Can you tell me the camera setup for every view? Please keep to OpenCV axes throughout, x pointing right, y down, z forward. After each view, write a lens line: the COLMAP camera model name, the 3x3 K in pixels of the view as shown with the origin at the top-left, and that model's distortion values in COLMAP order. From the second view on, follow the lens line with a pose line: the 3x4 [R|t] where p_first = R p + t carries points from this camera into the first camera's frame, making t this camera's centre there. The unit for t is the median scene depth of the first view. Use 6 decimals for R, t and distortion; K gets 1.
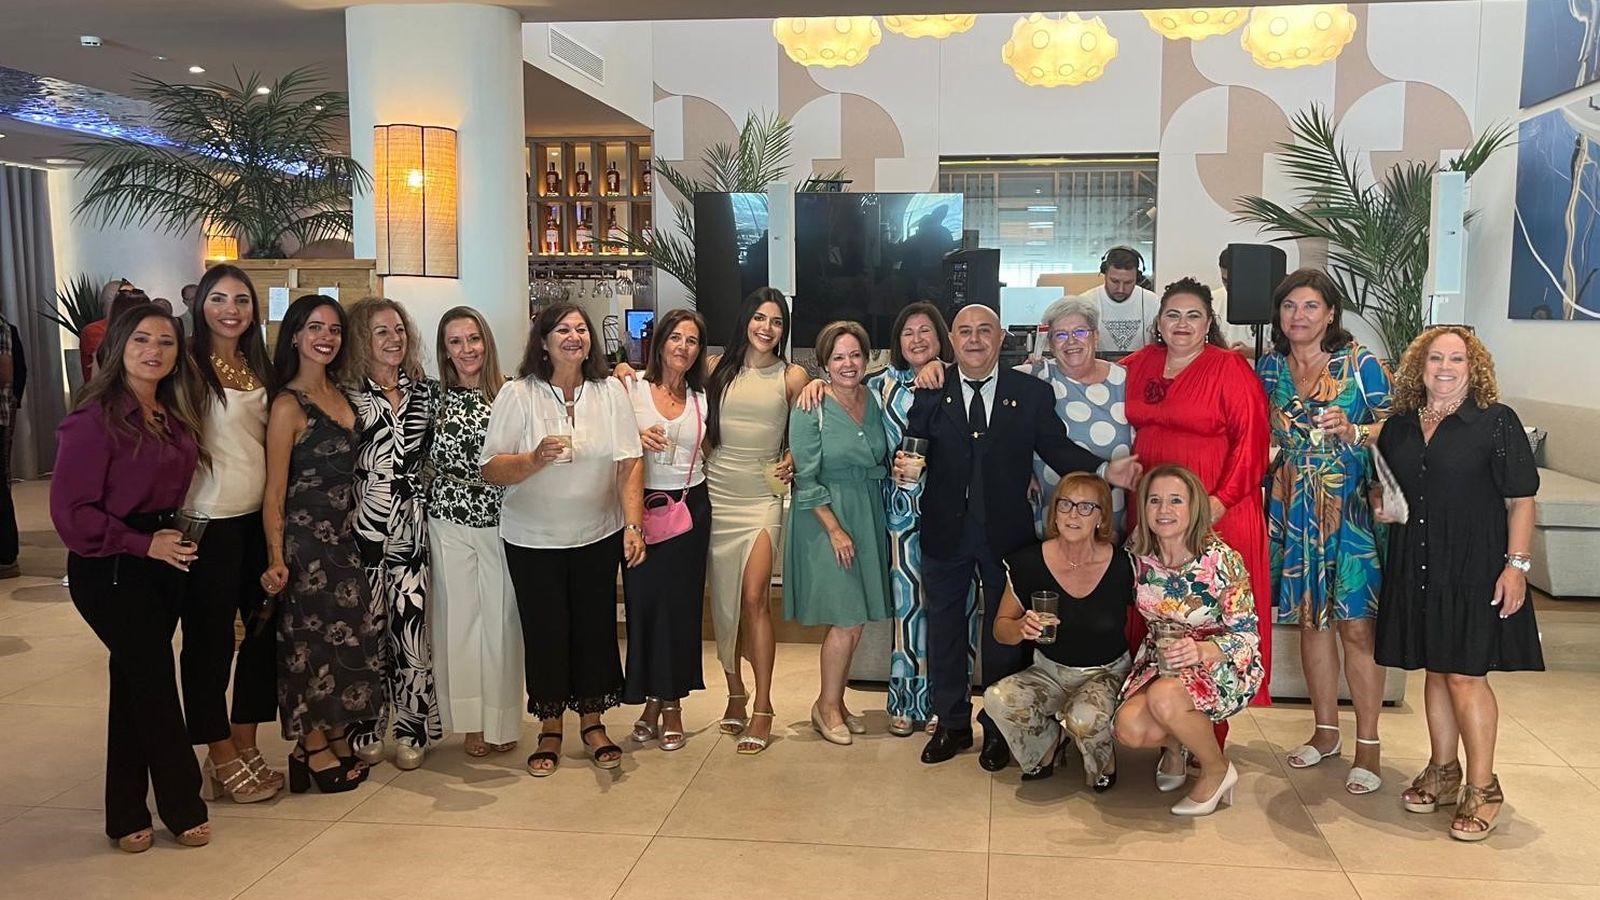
lens RADIAL K [[1312.8, 0, 851.3], [0, 1312.8, 453.4], [0, 0, 1]] dist [0.024299, -0.001226]
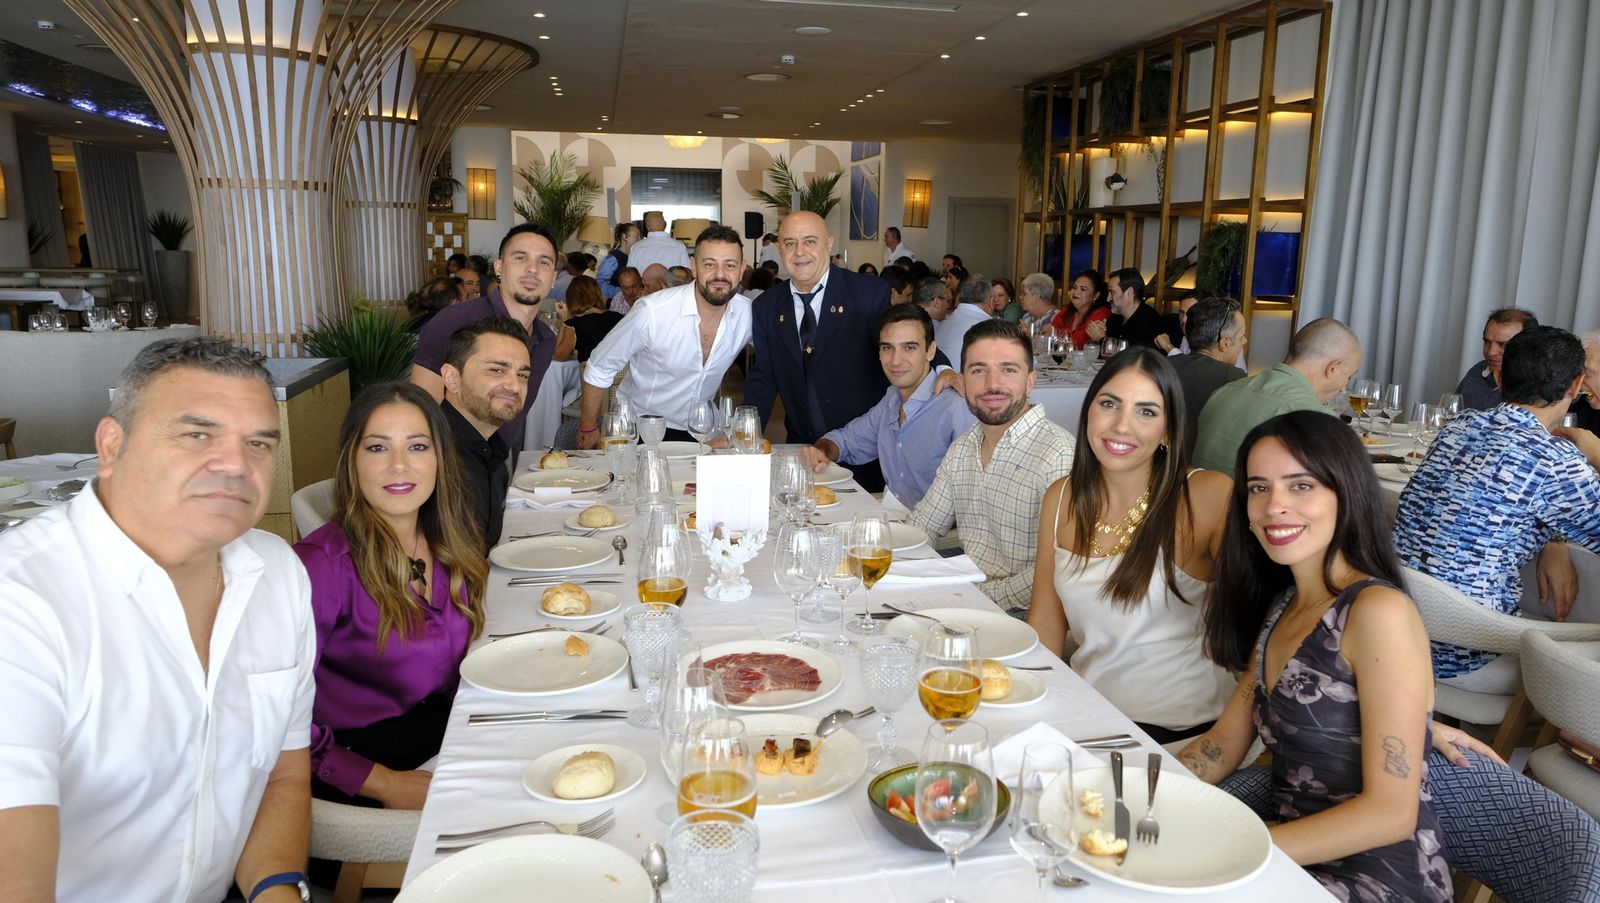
lens RADIAL K [[1097.2, 0, 807.6], [0, 1097.2, 455.9], [0, 0, 1]] dist [-0.027517, 0.019315]
pose [[0.950571, -0.048717, 0.306663, -0.295218], [0.020979, 0.995435, 0.093109, 0.129248], [-0.309799, -0.082073, 0.947253, -1.139676]]
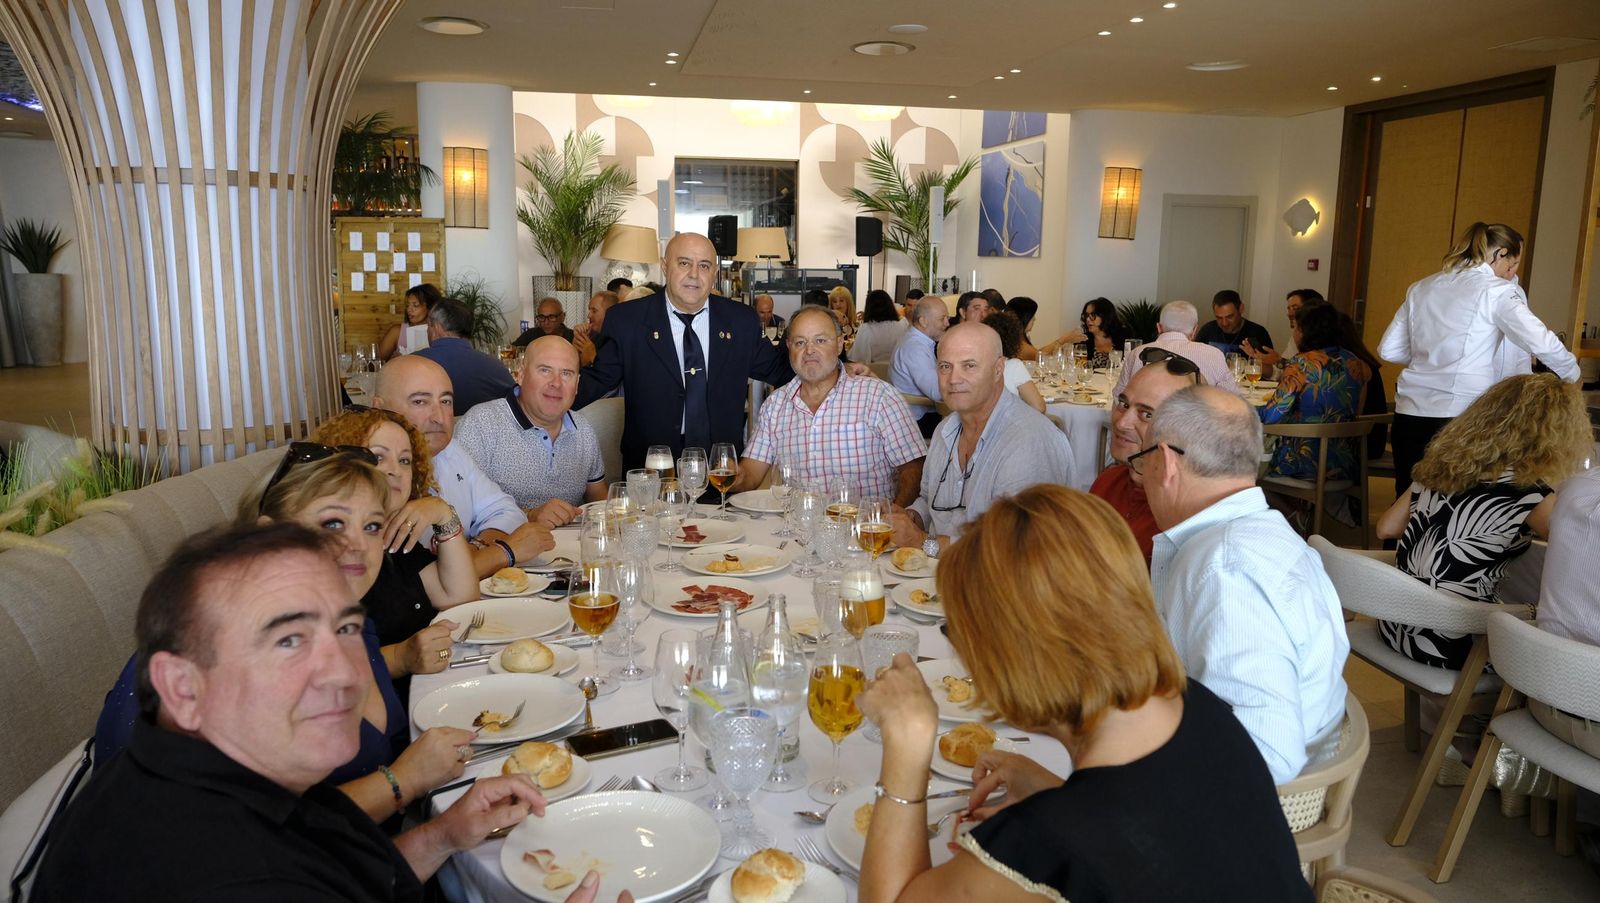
lens RADIAL K [[1097.2, 0, 803.8], [0, 1097.2, 458.5], [0, 0, 1]] dist [-0.027517, 0.019315]
pose [[0.947588, -0.050146, 0.315536, -0.273792], [0.024774, 0.996165, 0.083914, 0.054142], [-0.318534, -0.071699, 0.945196, -0.472168]]
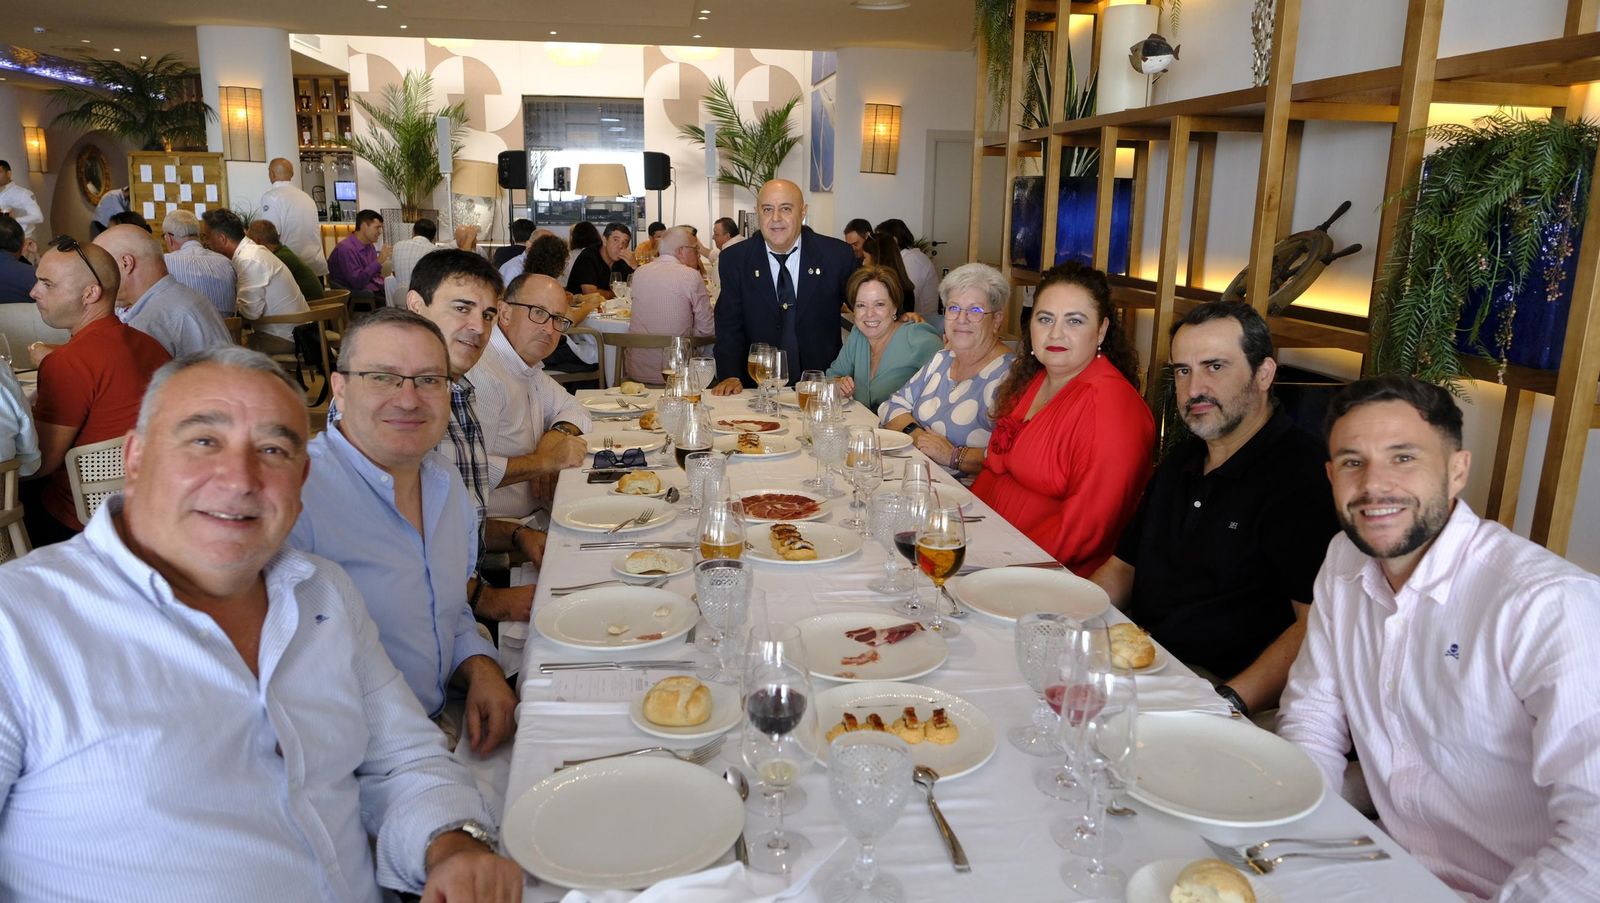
lens RADIAL K [[1097.2, 0, 797.4], [0, 1097.2, 450.8], [0, 0, 1]] dist [-0.027517, 0.019315]
pose [[0.967501, -0.044201, 0.248974, 0.044789], [0.012779, 0.991892, 0.126436, 0.078997], [-0.252544, -0.119146, 0.960222, -0.651337]]
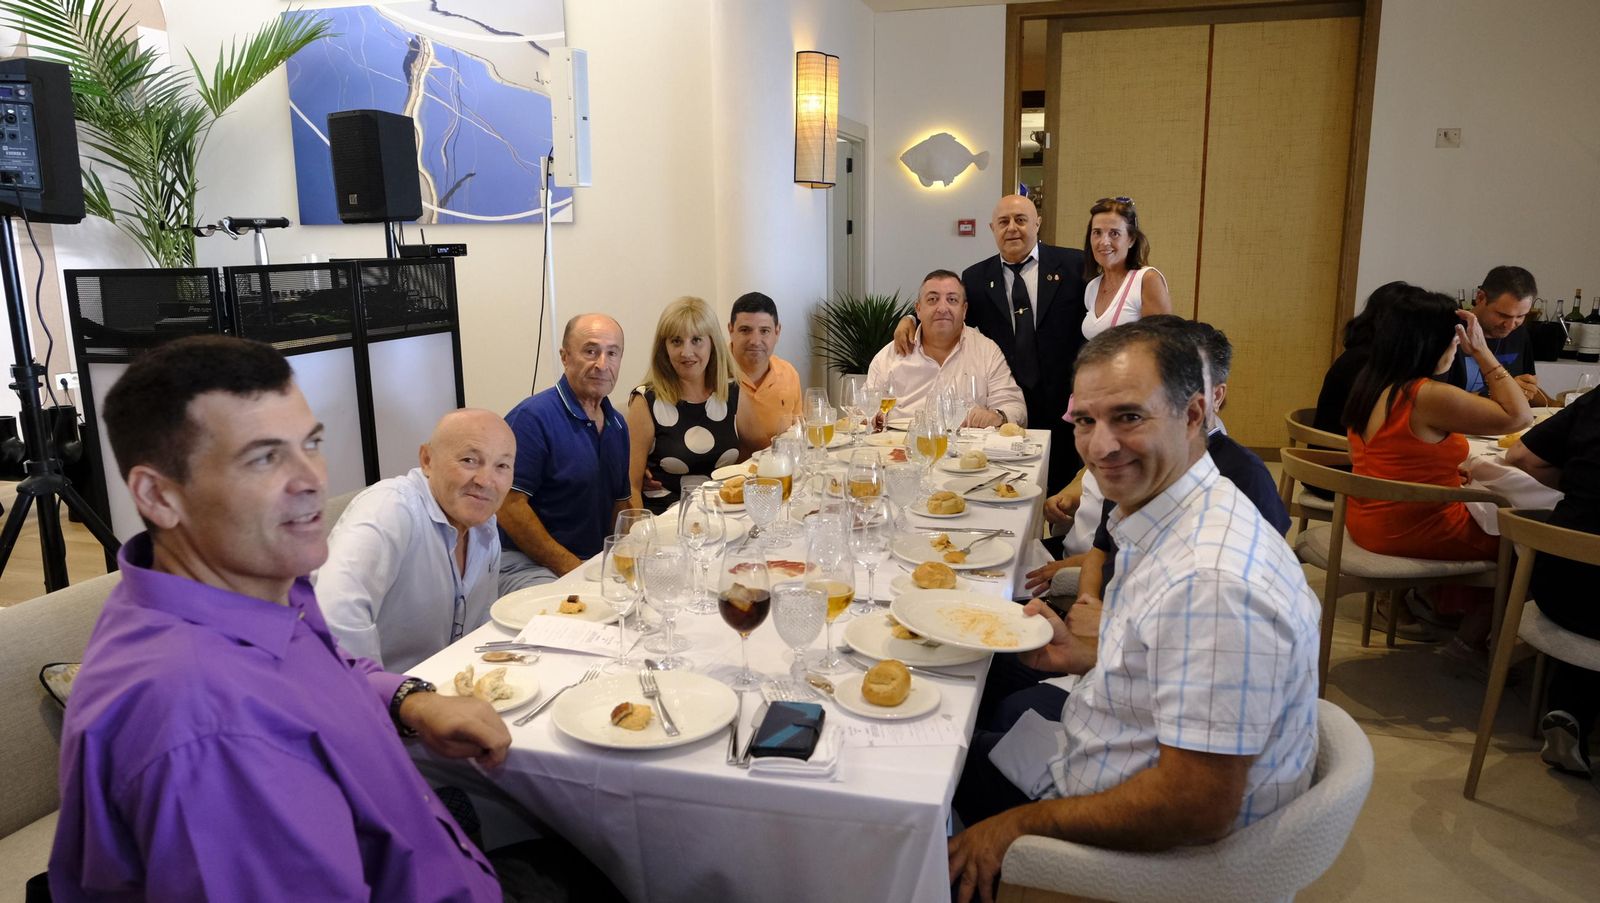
lens RADIAL K [[1097.2, 0, 791.2], [0, 1097.2, 449.4], [0, 0, 1]] dist [-0.027517, 0.019315]
pose [[0.166065, -0.201575, 0.965293, -0.233694], [0.106630, 0.976816, 0.185637, -0.051536], [-0.980333, 0.072101, 0.183709, 0.522867]]
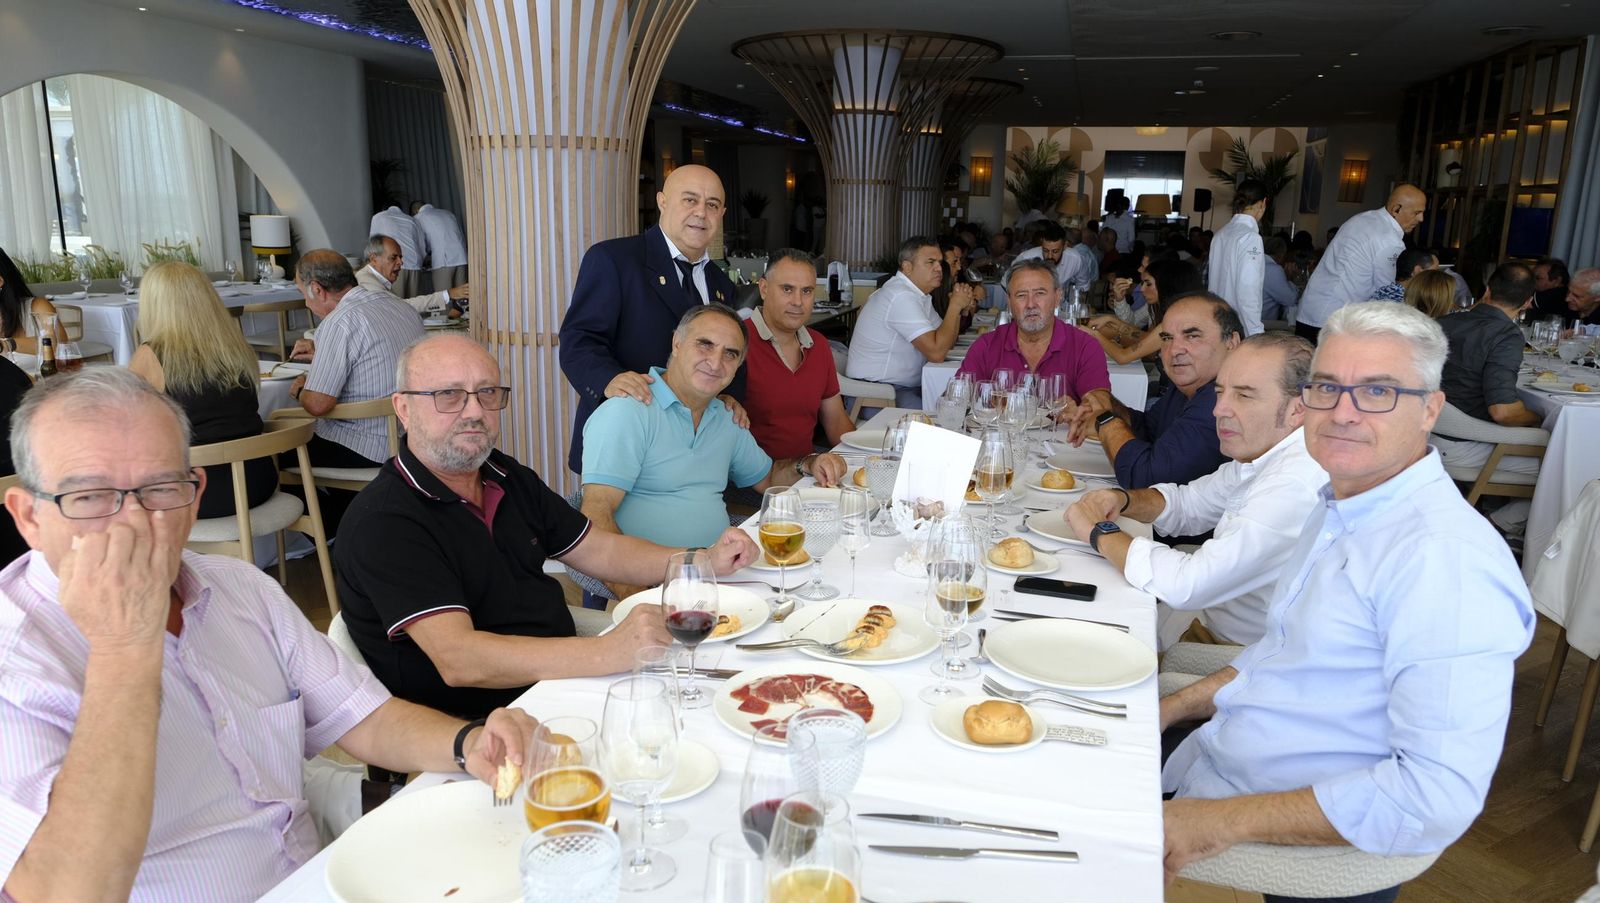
lens RADIAL K [[1110.7, 0, 801.1], [0, 1110.7, 455.9], [0, 0, 1]] dist [-0.022350, 0.016828]
pose [[0.991908, 0.039808, -0.120556, -0.304707], [-0.025771, 0.992934, 0.115836, 0.187372], [0.124316, -0.111792, 0.985925, -1.697898]]
